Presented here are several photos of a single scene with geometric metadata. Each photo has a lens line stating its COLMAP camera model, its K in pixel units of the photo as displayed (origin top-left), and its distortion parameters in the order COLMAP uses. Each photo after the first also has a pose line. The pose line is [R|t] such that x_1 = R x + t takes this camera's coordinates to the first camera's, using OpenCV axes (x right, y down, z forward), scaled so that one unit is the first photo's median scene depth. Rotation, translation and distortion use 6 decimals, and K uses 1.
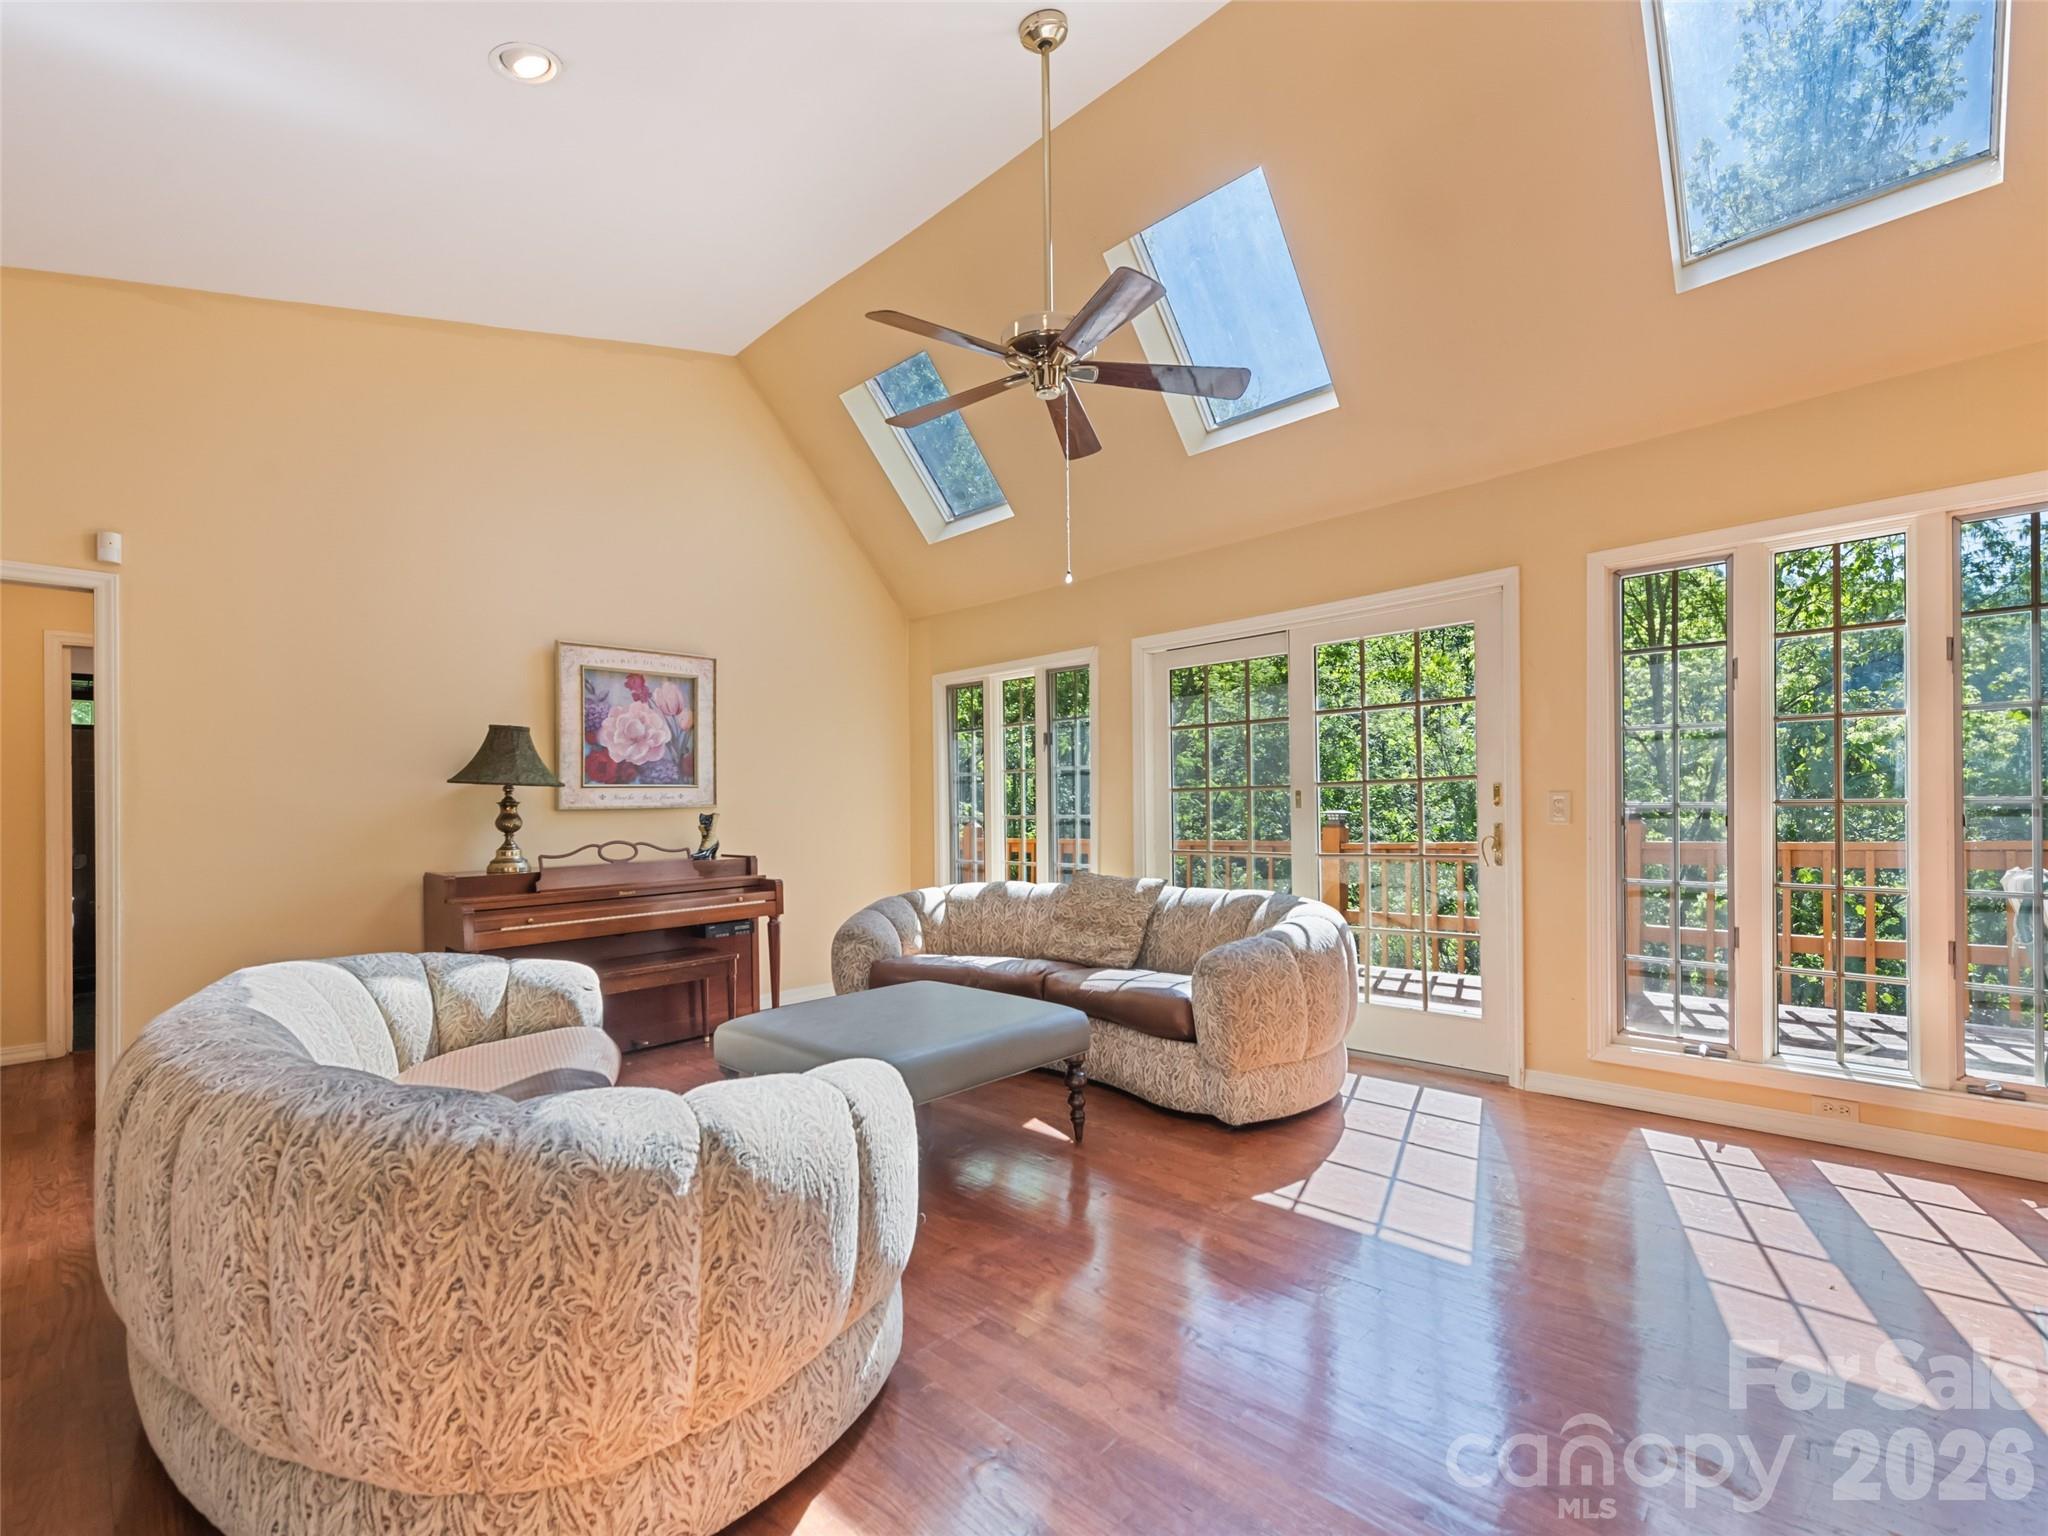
lens RADIAL K [[918.2, 0, 1020.1], [0, 918.2, 809.0], [0, 0, 1]] dist [0.001678, -0.000071]
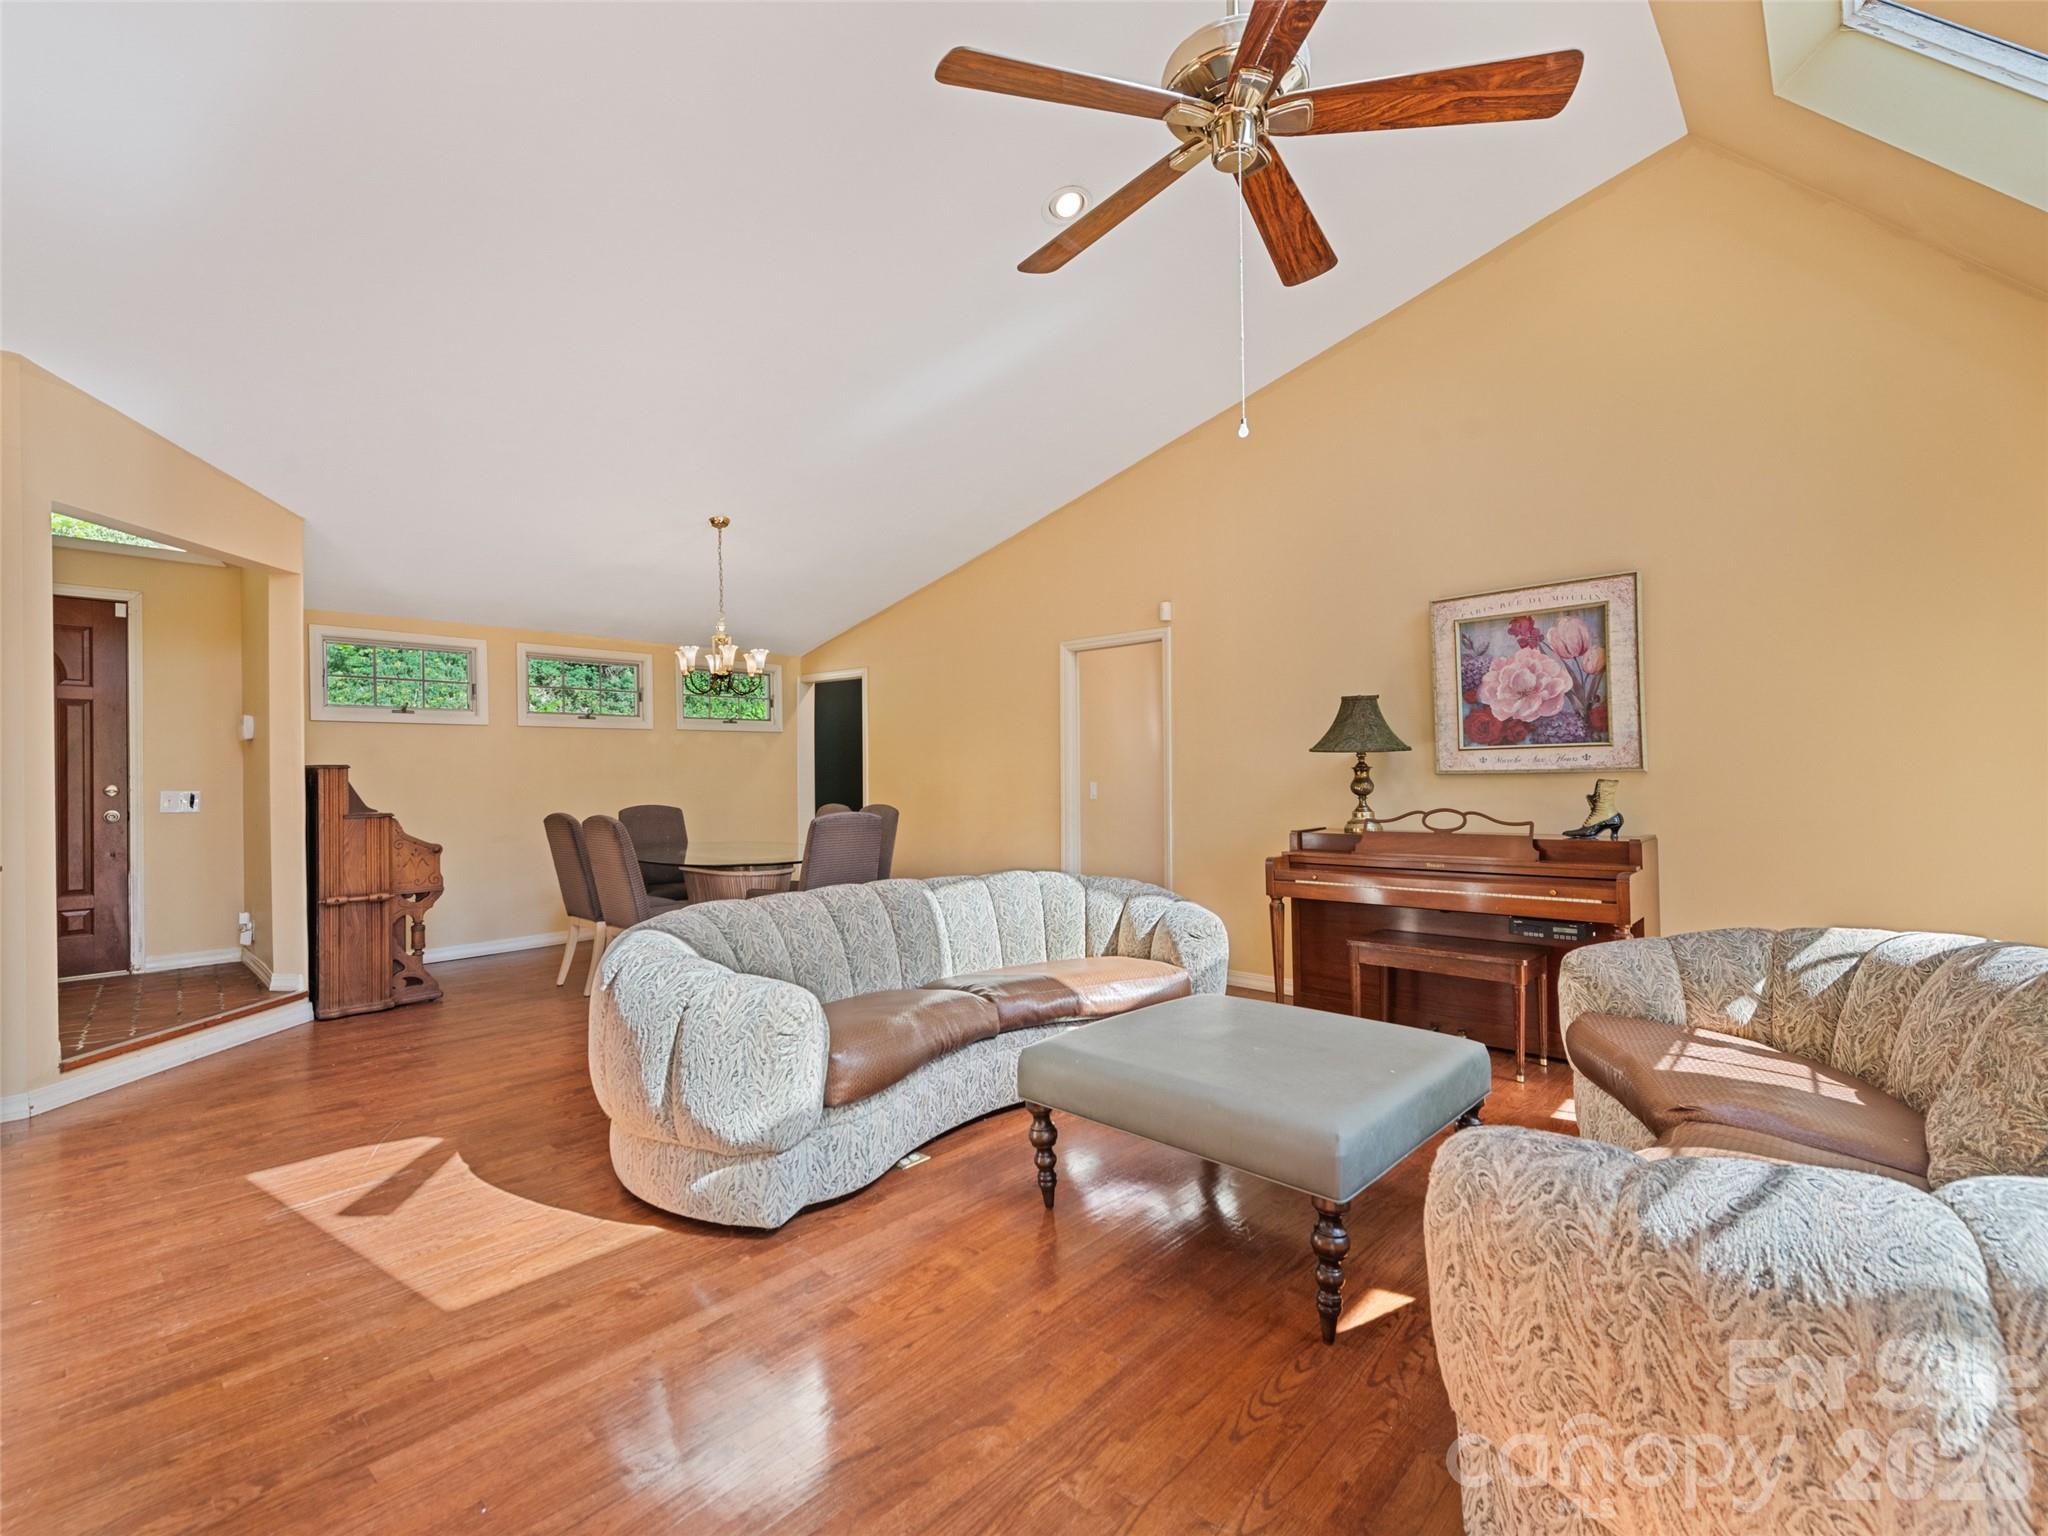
lens RADIAL K [[907.8, 0, 1024.0], [0, 907.8, 768.0], [0, 0, 1]] dist [0.000271, -0.000075]
pose [[0.002637, 0.002664, -0.999993, 0.438526], [0.006854, 0.999973, 0.002682, -0.010534], [0.999973, -0.006861, 0.002619, 0.536100]]
